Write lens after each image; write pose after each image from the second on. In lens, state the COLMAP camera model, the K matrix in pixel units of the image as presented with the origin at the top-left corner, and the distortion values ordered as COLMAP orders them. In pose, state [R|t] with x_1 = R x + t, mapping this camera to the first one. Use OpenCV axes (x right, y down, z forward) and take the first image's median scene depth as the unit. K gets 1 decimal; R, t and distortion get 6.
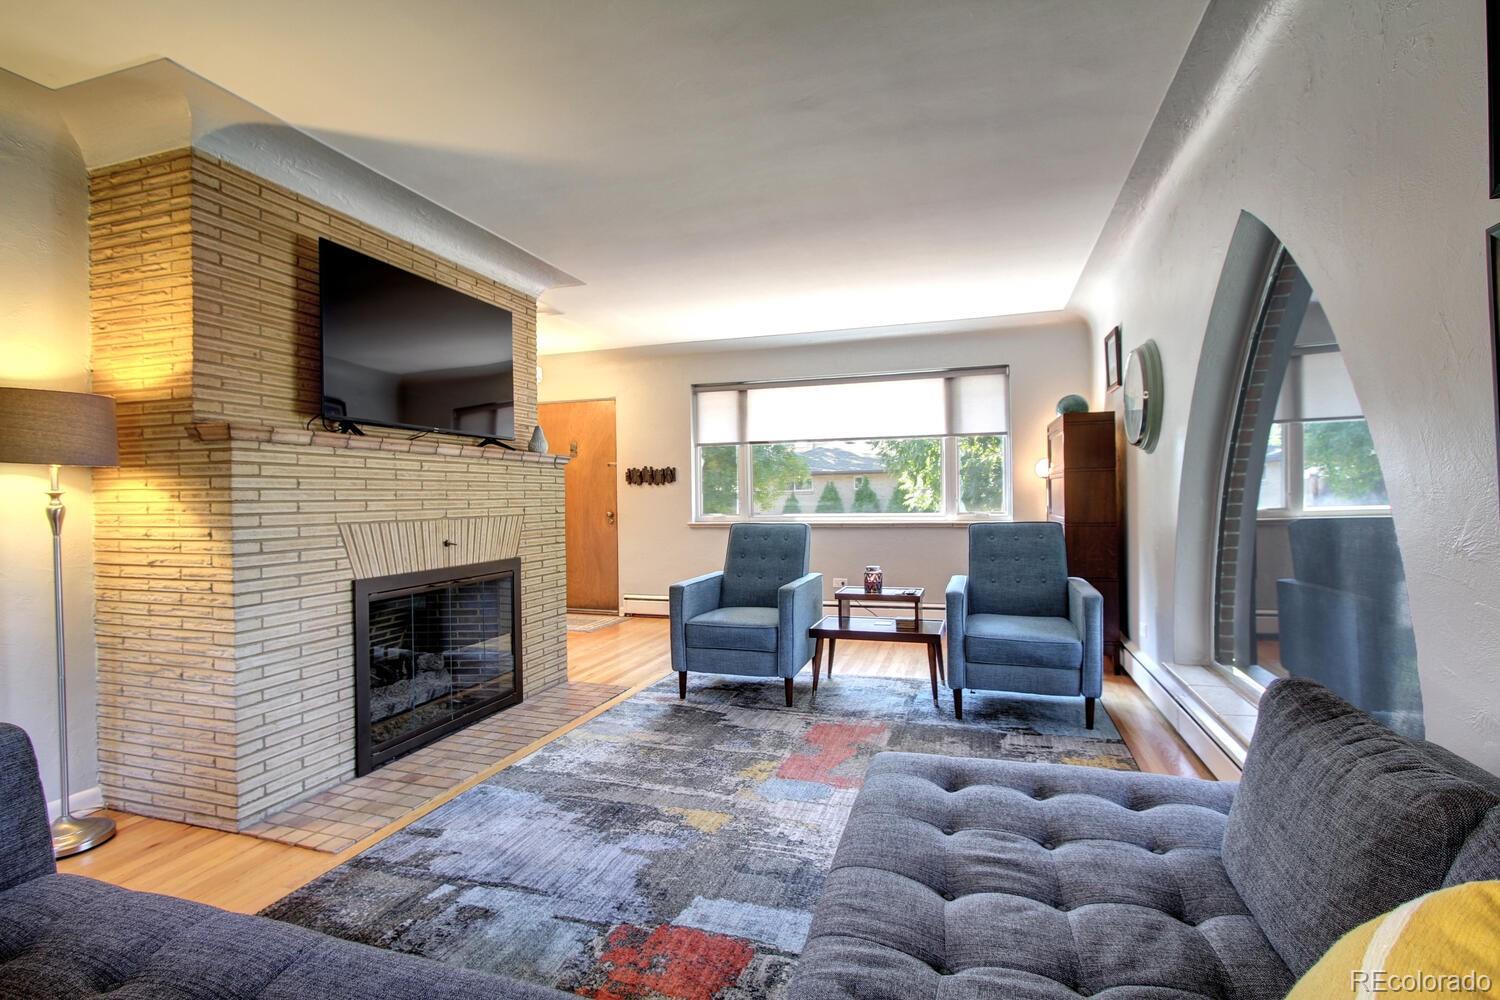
lens RADIAL K [[718.8, 0, 725.1], [0, 718.8, 495.9], [0, 0, 1]] dist [-0.024648, 0.000150]
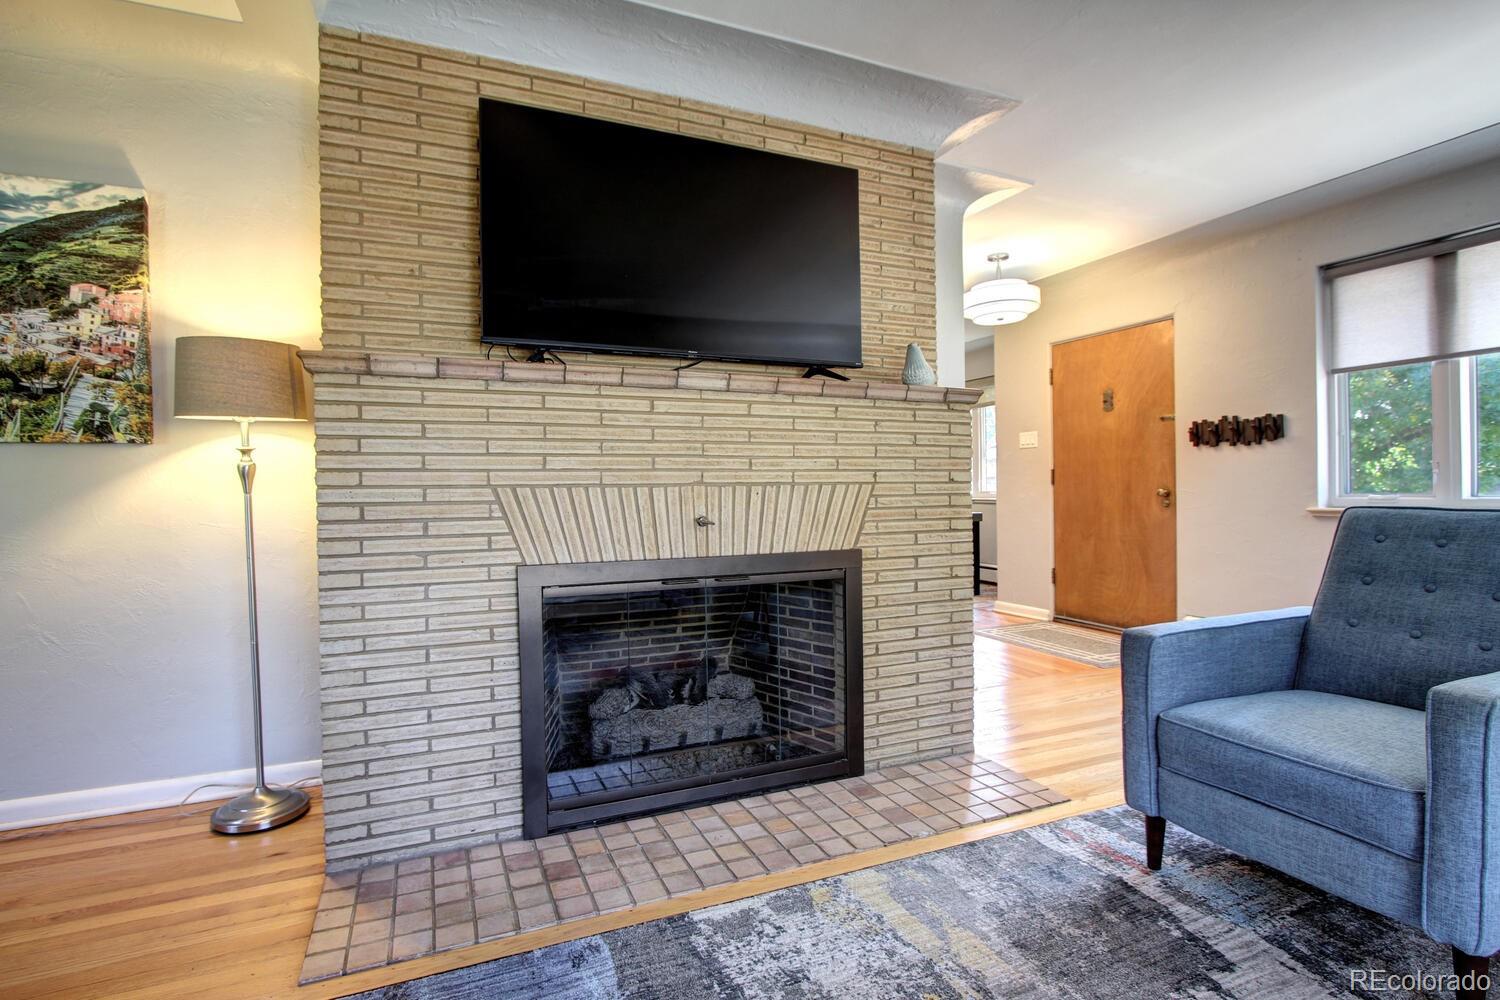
lens RADIAL K [[689.0, 0, 719.3], [0, 689.0, 497.9], [0, 0, 1]] dist [-0.019929, 0.005252]
pose [[0.650657, 0.014315, -0.759237, 0.107770], [0.004868, 0.999723, 0.023021, 0.028449], [0.759356, -0.018675, 0.650407, 0.569238]]
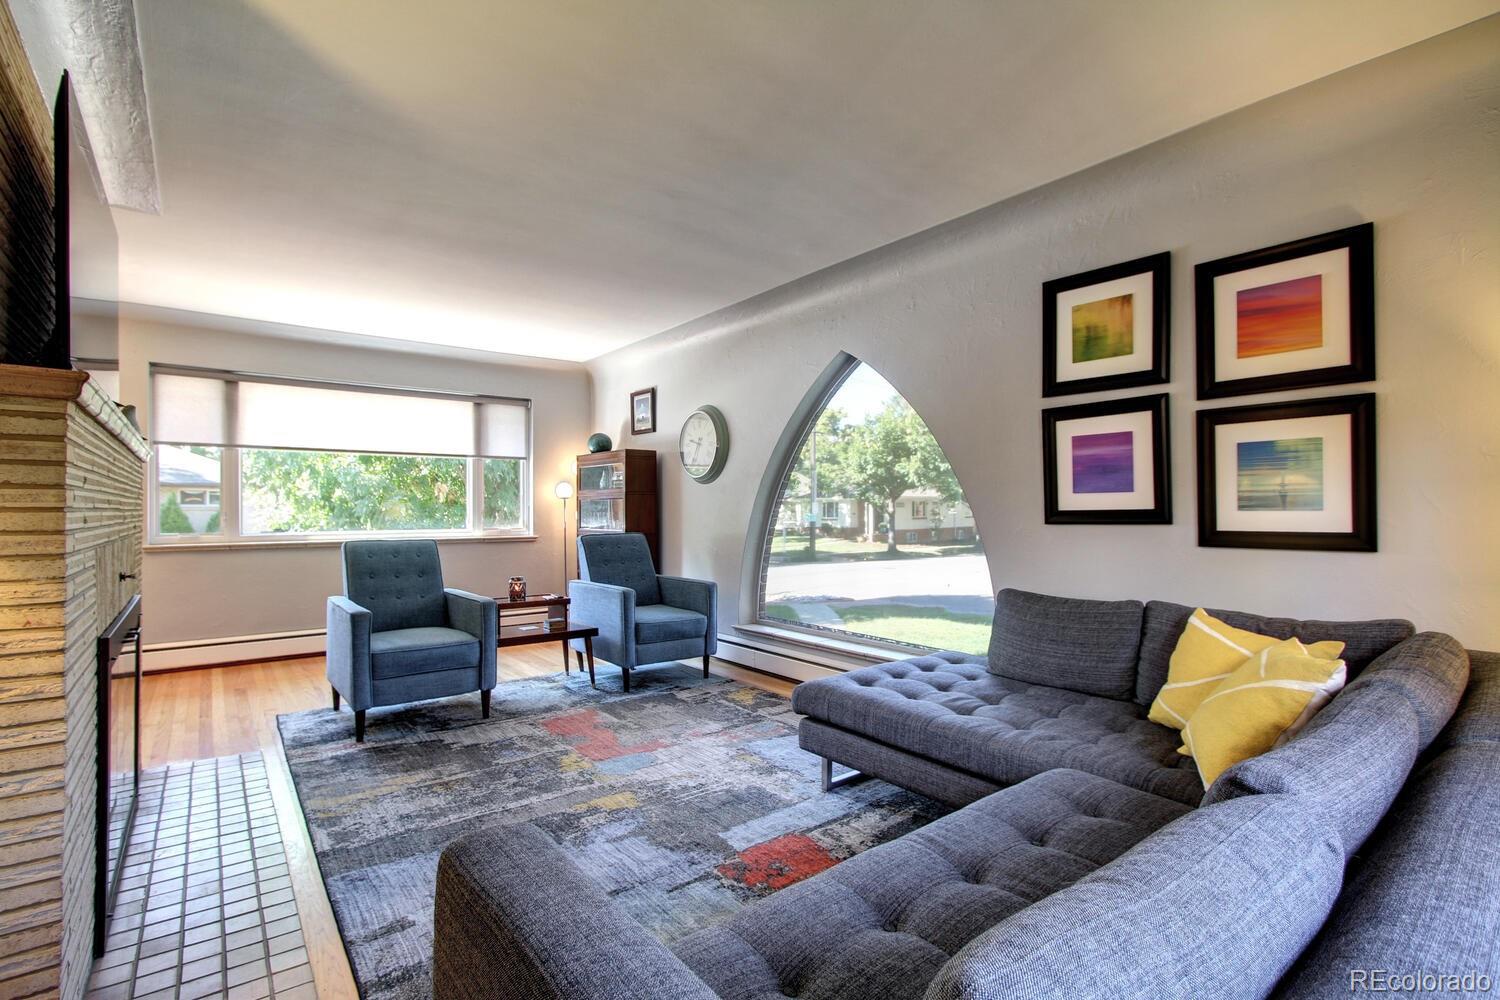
lens RADIAL K [[684.4, 0, 751.8], [0, 684.4, 492.9], [0, 0, 1]] dist [-0.005675, 0.000532]
pose [[0.562978, 0.032191, 0.825845, -0.562648], [-0.005429, 0.999364, -0.035253, 0.007583], [-0.826454, 0.015363, 0.562794, 0.156349]]
